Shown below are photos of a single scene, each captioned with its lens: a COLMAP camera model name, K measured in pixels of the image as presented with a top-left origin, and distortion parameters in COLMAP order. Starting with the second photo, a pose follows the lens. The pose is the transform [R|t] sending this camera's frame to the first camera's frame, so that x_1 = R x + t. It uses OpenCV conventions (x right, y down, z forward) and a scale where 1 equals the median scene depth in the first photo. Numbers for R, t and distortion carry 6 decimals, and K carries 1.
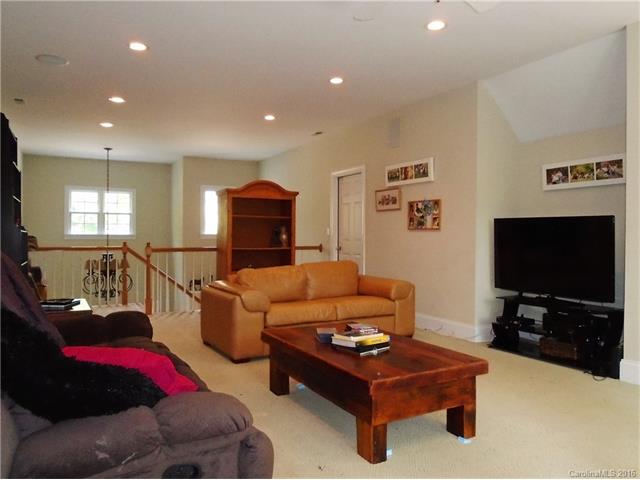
lens RADIAL K [[482.5, 0, 319.9], [0, 482.5, 238.2], [0, 0, 1]] dist [-0.040509, 0.019064]
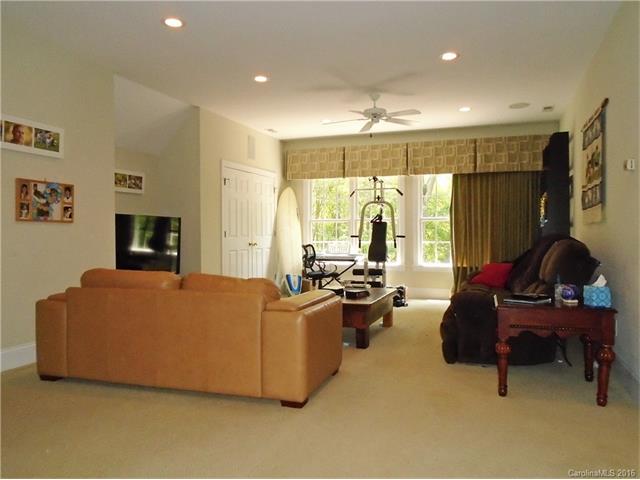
lens RADIAL K [[482.5, 0, 320.3], [0, 482.5, 238.6], [0, 0, 1]] dist [-0.040509, 0.019064]
pose [[-0.663101, -0.011153, 0.748447, -0.602093], [0.003411, 0.999834, 0.017921, -0.004006], [-0.748522, 0.014436, -0.662953, 1.177431]]
